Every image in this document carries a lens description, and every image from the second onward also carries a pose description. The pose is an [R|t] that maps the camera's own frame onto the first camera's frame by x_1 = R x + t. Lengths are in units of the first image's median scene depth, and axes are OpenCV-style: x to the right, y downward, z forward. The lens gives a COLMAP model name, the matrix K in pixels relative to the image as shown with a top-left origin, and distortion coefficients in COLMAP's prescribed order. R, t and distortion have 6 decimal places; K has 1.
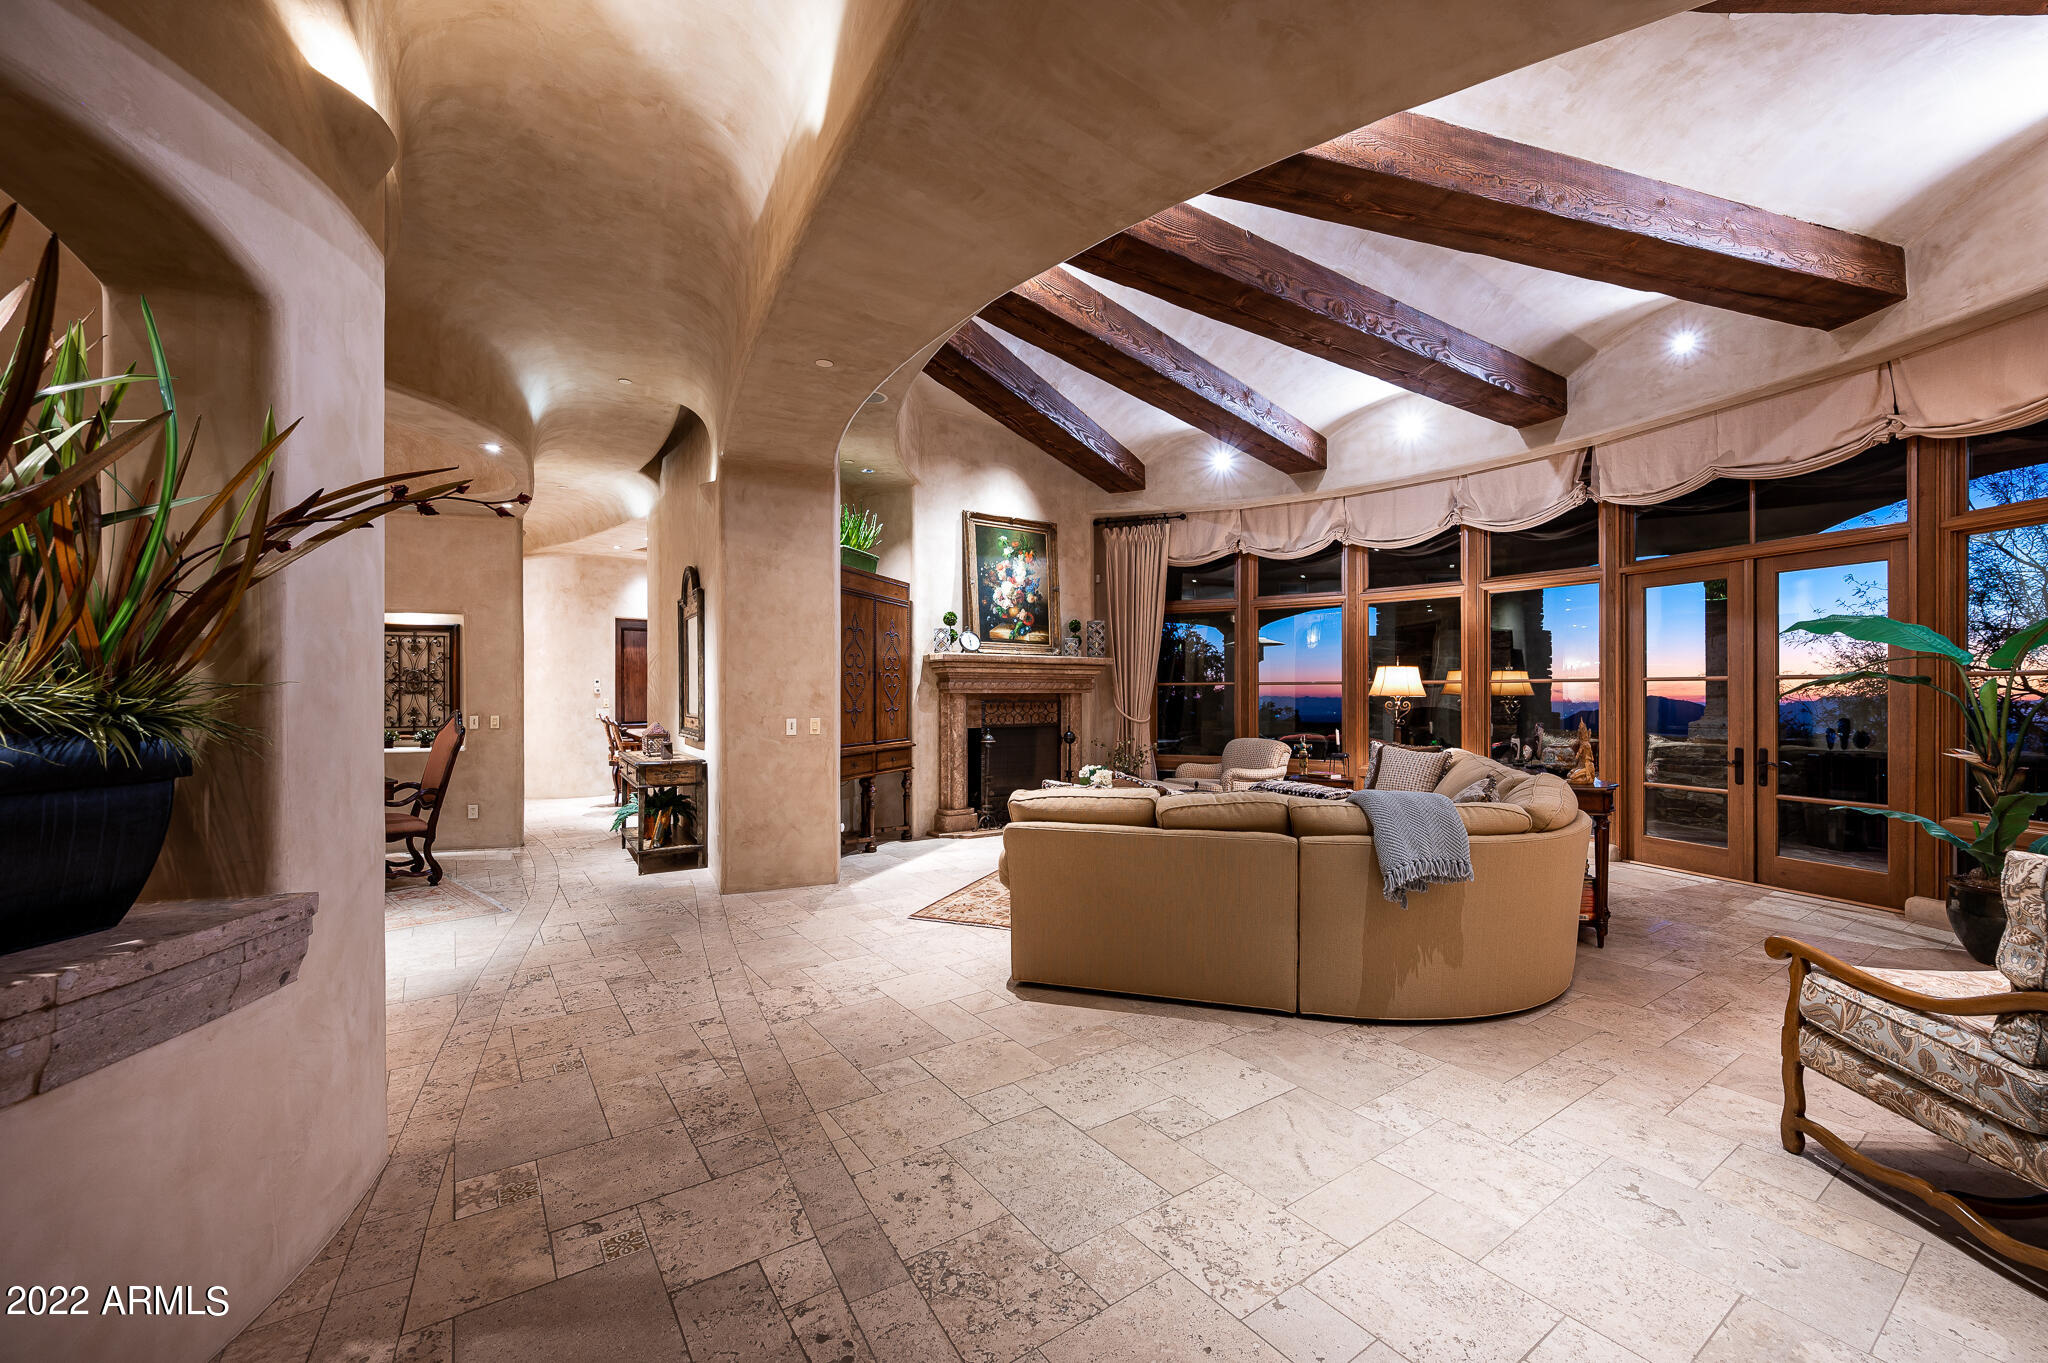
lens RADIAL K [[822.8, 0, 1025.1], [0, 822.8, 690.0], [0, 0, 1]] dist [0.001379, -0.000790]
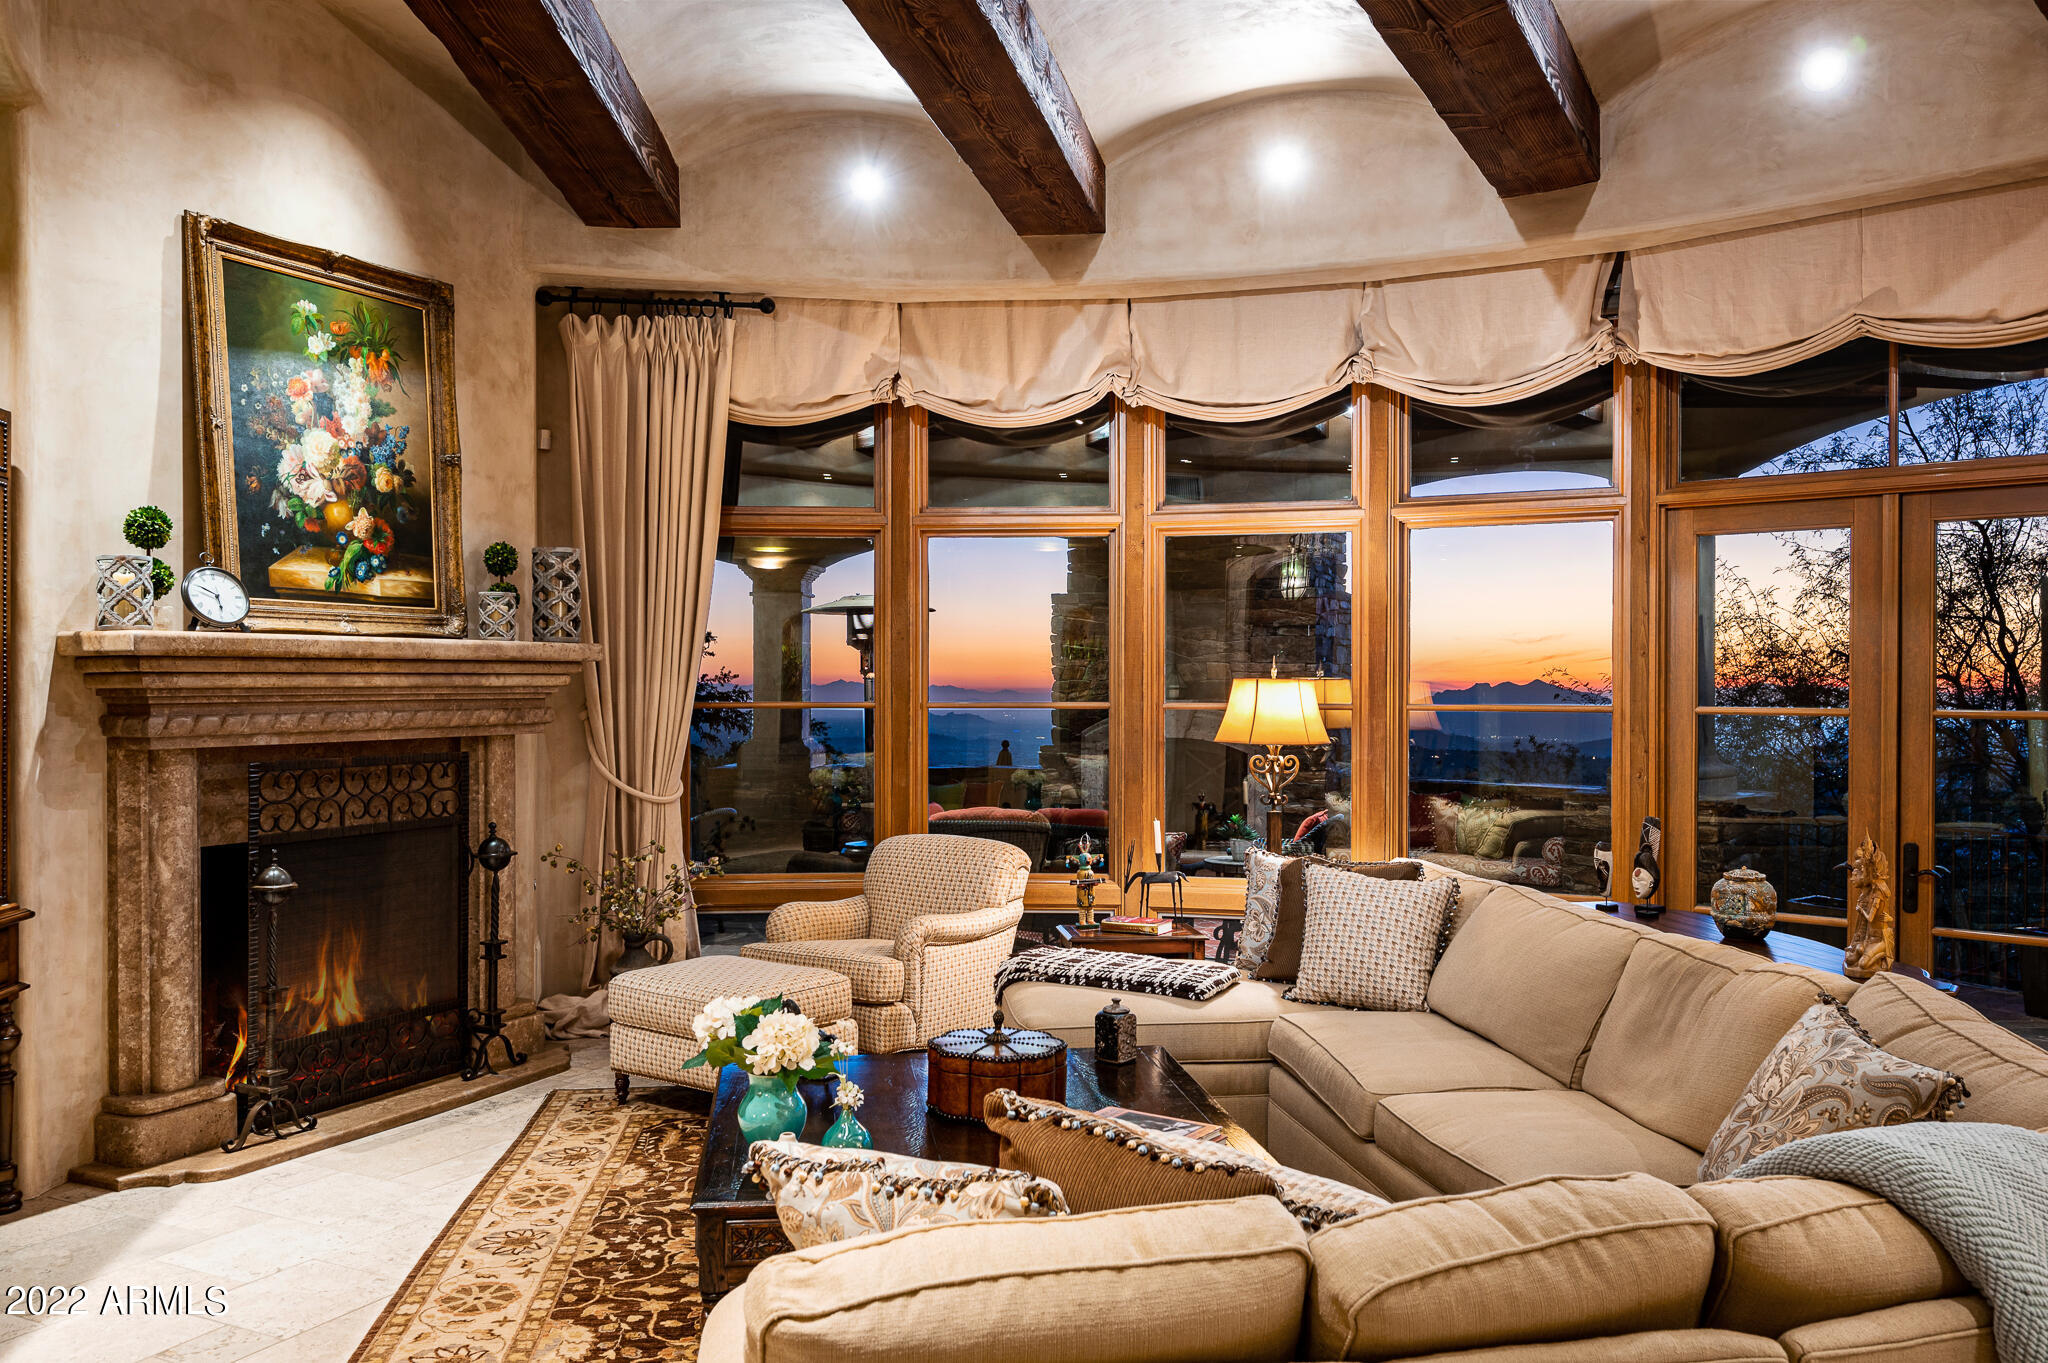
lens RADIAL K [[1573.7, 0, 1023.8], [0, 1573.7, 684.7], [0, 0, 1]] dist [-0.005298, 0.005937]
pose [[0.877839, -0.000733, 0.478955, -0.083190], [-0.003891, 0.999955, 0.008662, -0.028884], [-0.478940, -0.009467, 0.877797, 0.260809]]
